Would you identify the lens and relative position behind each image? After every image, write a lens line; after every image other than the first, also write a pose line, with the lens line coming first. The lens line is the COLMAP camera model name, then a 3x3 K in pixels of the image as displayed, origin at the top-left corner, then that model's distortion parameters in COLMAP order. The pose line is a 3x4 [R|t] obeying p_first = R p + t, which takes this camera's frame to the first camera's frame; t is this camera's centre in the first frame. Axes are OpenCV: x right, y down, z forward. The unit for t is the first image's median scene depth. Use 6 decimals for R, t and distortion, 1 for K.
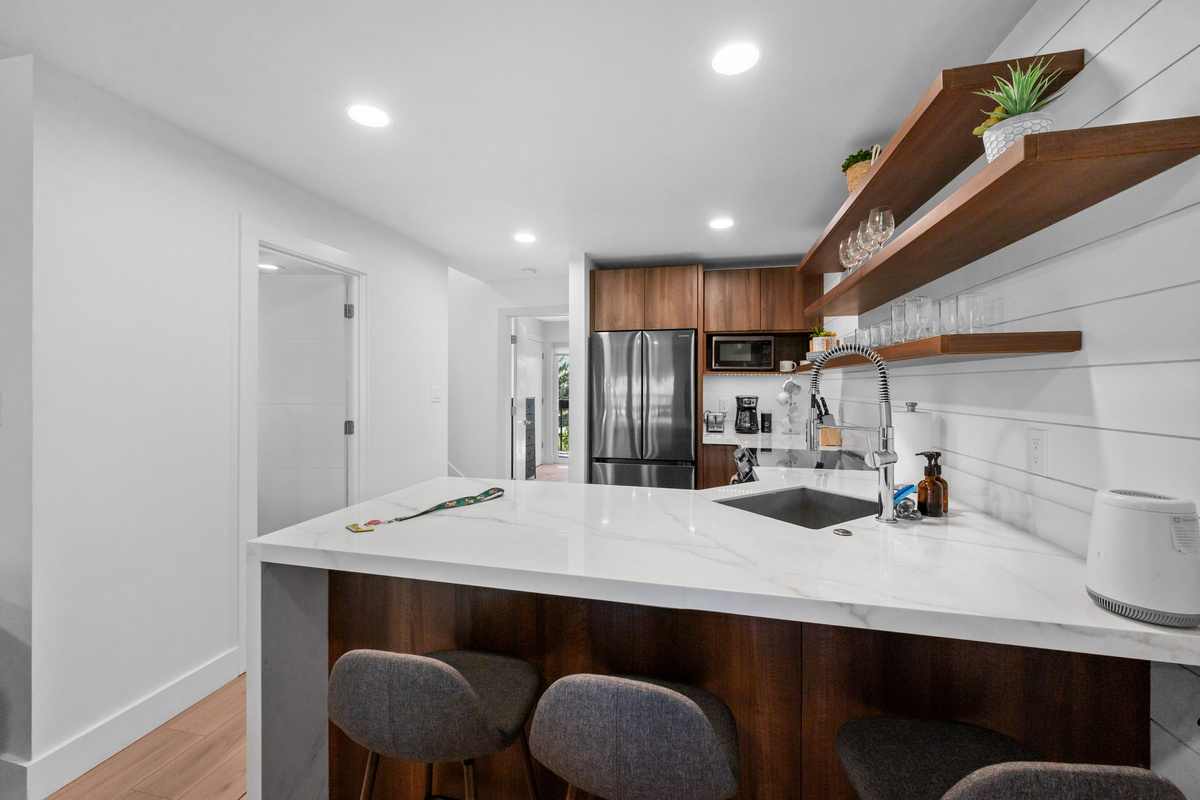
lens RADIAL K [[476.2, 0, 589.8], [0, 476.2, 386.8], [0, 0, 1]] dist [-0.000008, -0.000023]
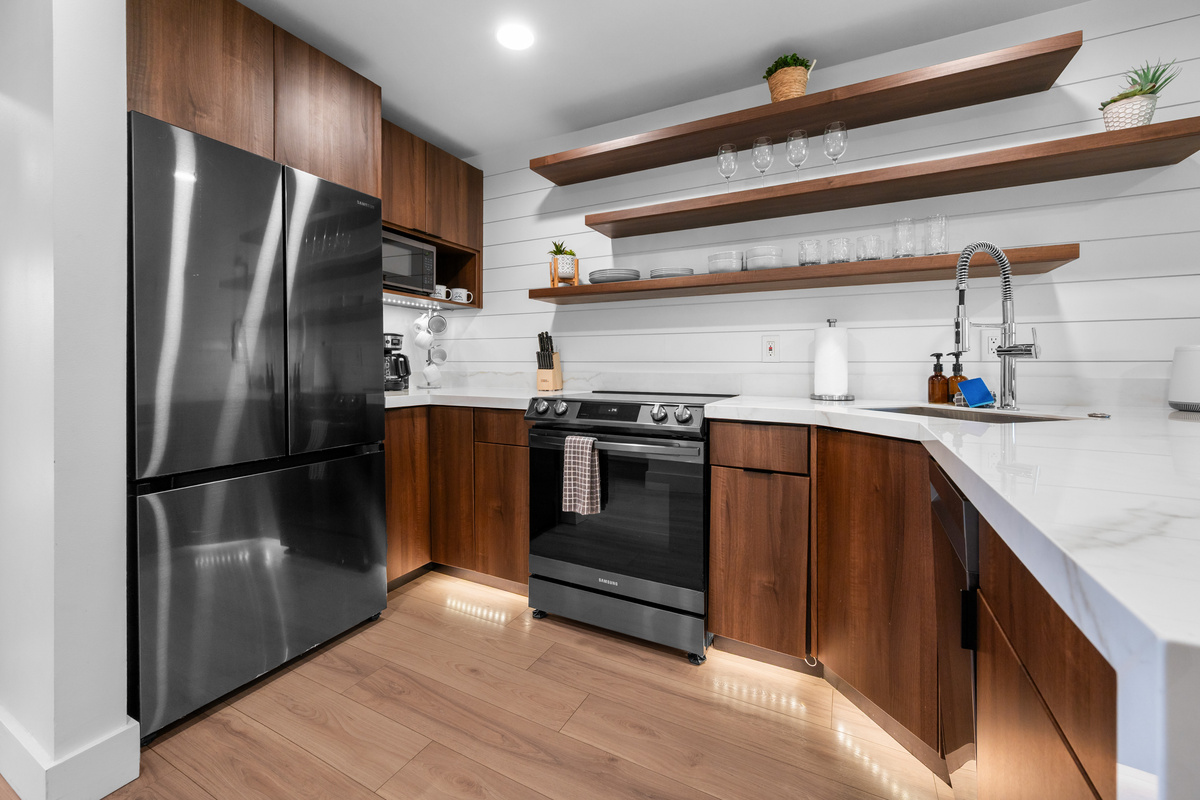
lens RADIAL K [[497.0, 0, 584.1], [0, 497.0, 364.4], [0, 0, 1]] dist [0.001372, 0.000014]
pose [[0.246707, 0.000998, 0.969090, -0.265687], [-0.000378, 0.999999, -0.000934, 0.065807], [-0.969090, -0.000136, 0.246707, 0.606514]]
